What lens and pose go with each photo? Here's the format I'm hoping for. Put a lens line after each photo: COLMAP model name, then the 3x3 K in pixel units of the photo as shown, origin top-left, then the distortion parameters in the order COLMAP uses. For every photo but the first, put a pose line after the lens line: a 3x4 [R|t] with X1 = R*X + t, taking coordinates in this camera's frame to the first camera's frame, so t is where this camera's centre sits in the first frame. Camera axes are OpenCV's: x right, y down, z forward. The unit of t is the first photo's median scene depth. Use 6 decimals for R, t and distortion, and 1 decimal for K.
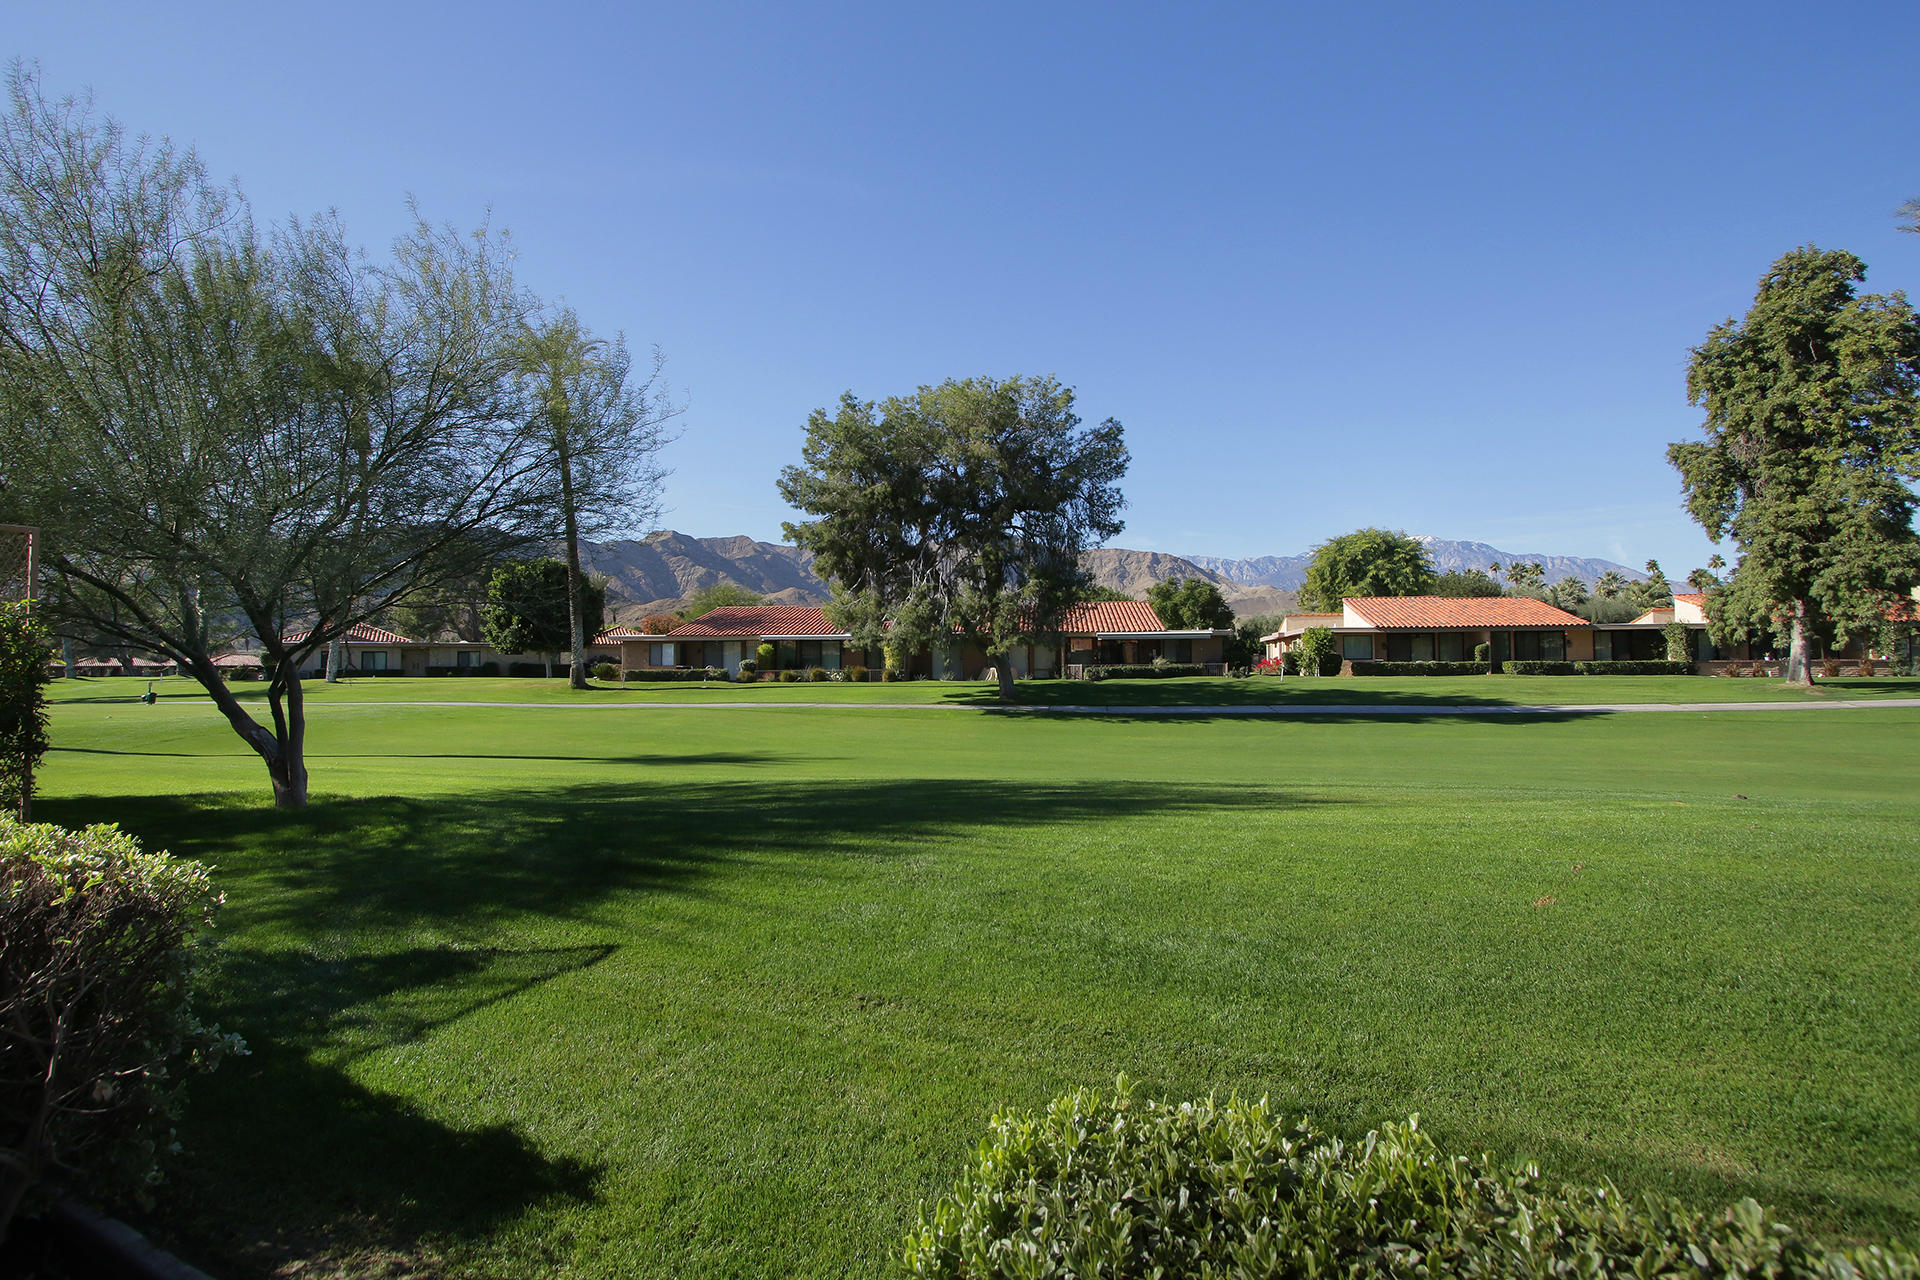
lens RADIAL K [[889.2, 0, 944.7], [0, 889.2, 626.5], [0, 0, 1]] dist [-0.013630, 0.002126]
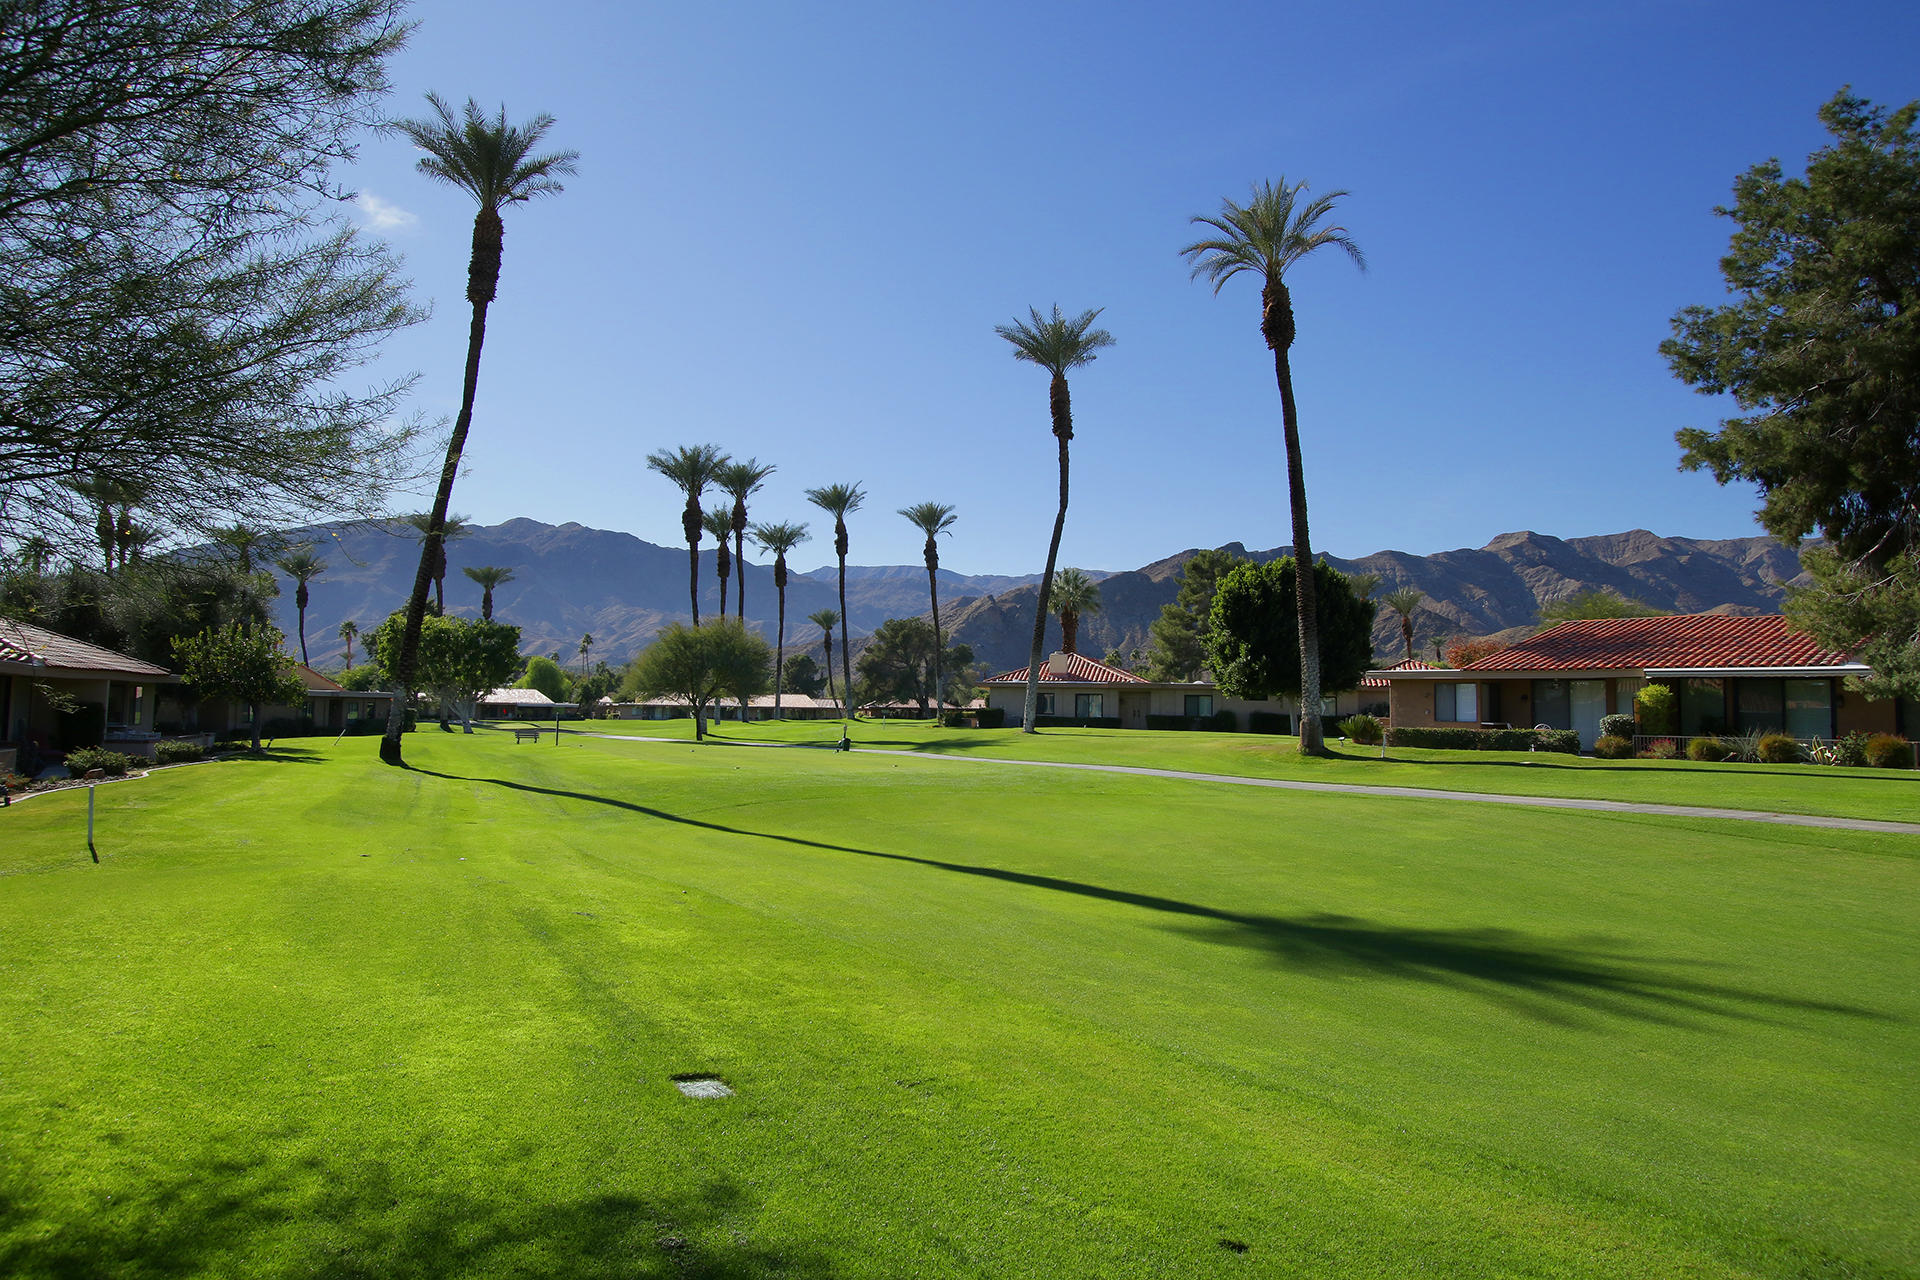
lens RADIAL K [[1173.9, 0, 961.7], [0, 1173.9, 632.6], [0, 0, 1]] dist [0.002122, 0.003276]
pose [[0.732327, -0.026493, -0.680437, -0.035678], [0.006825, 0.999478, -0.031568, 0.009817], [0.680919, 0.018474, 0.732126, 0.266359]]
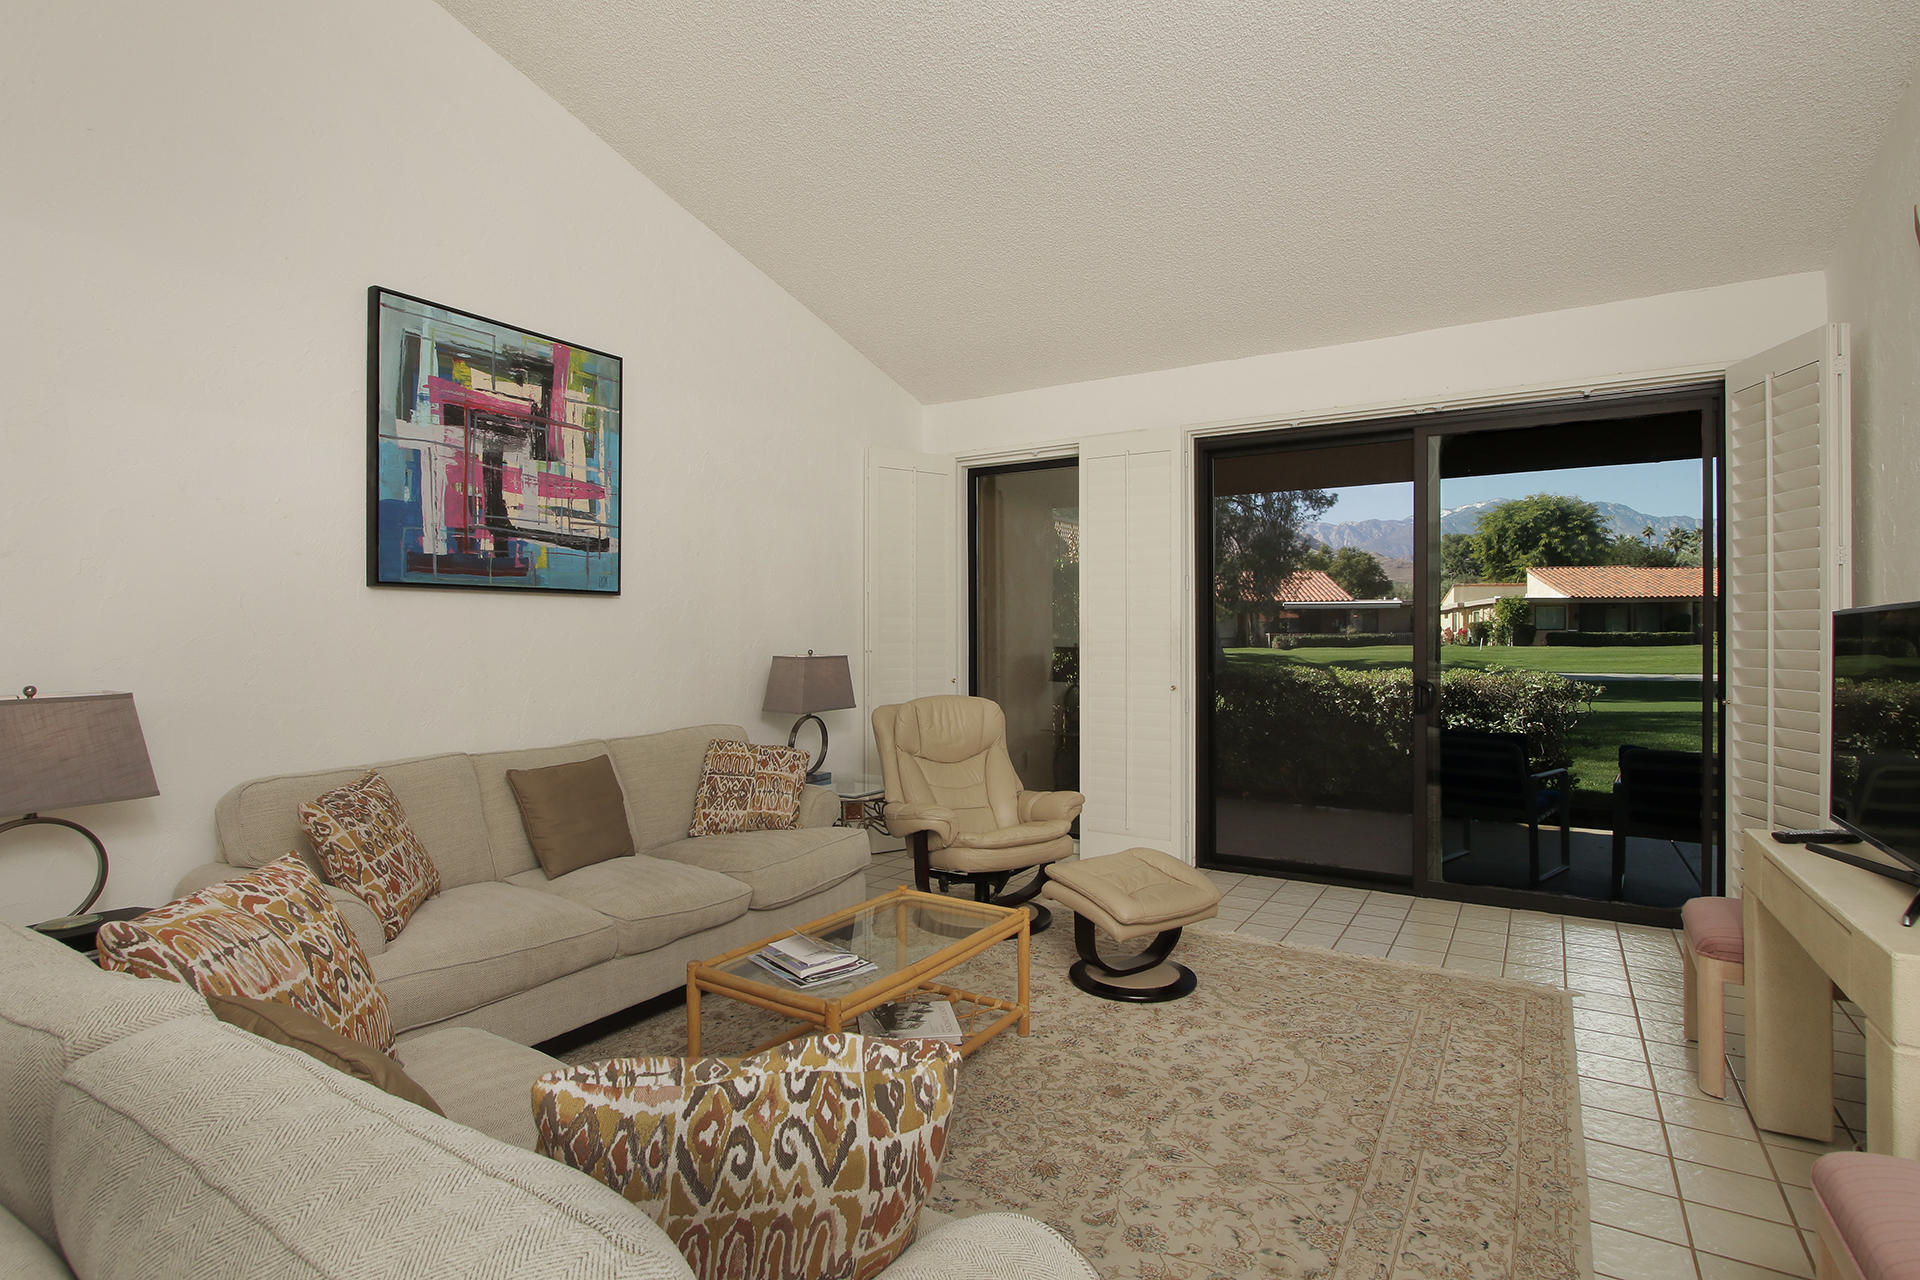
lens RADIAL K [[954.1, 0, 950.5], [0, 954.1, 627.5], [0, 0, 1]] dist [-0.011158, 0.000203]
pose [[0.997793, 0.003442, -0.066314, -0.160579], [-0.001310, 0.999482, 0.032165, 0.001522], [0.066391, -0.032007, 0.997280, -0.128618]]
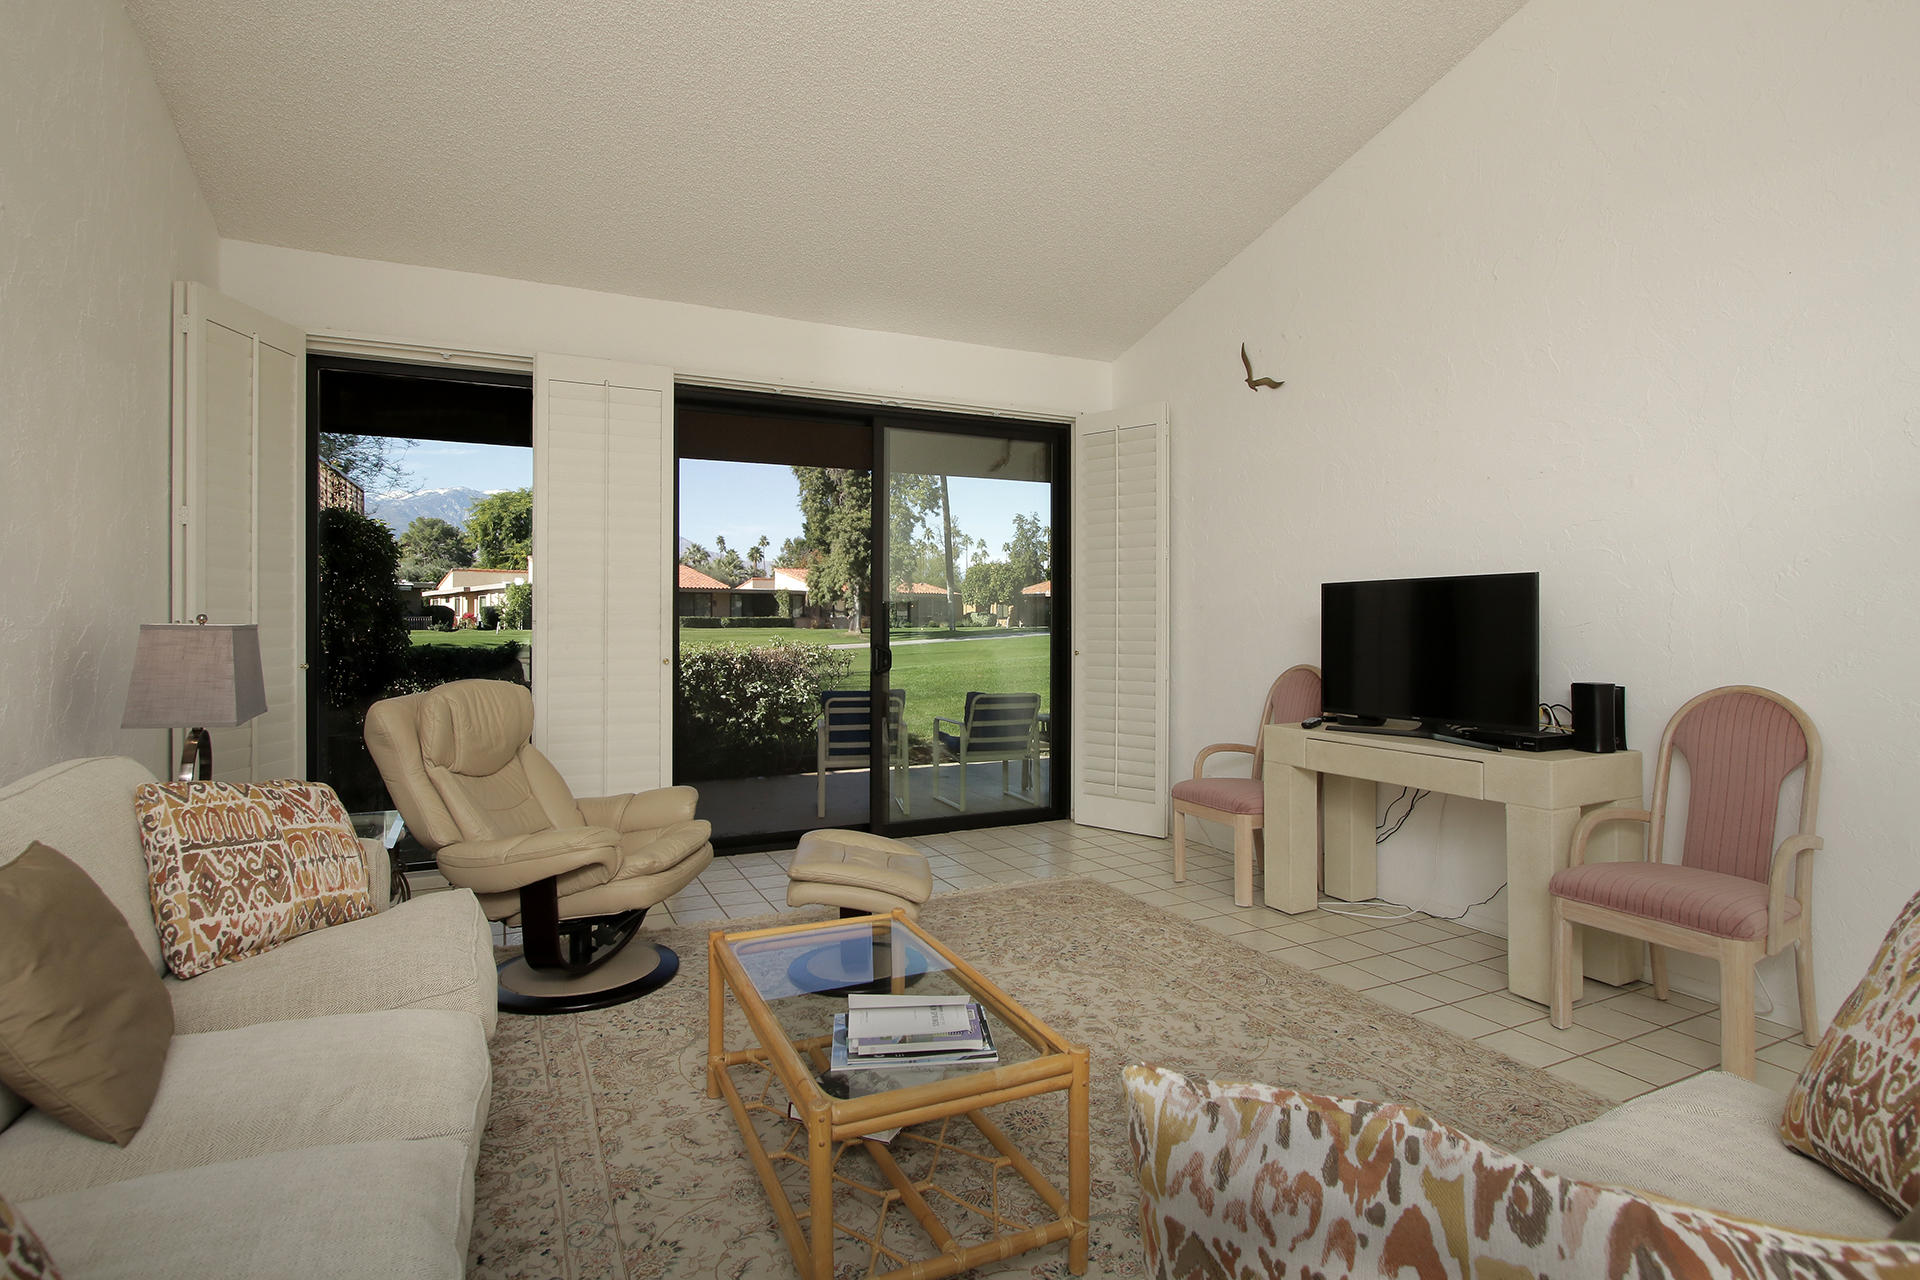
lens RADIAL K [[954.1, 0, 965.8], [0, 954.1, 610.1], [0, 0, 1]] dist [-0.011158, 0.000203]
pose [[0.585431, 0.012775, 0.810621, -0.209413], [-0.034345, 0.999369, 0.009055, 0.005395], [-0.809994, -0.033141, 0.585501, -0.094042]]
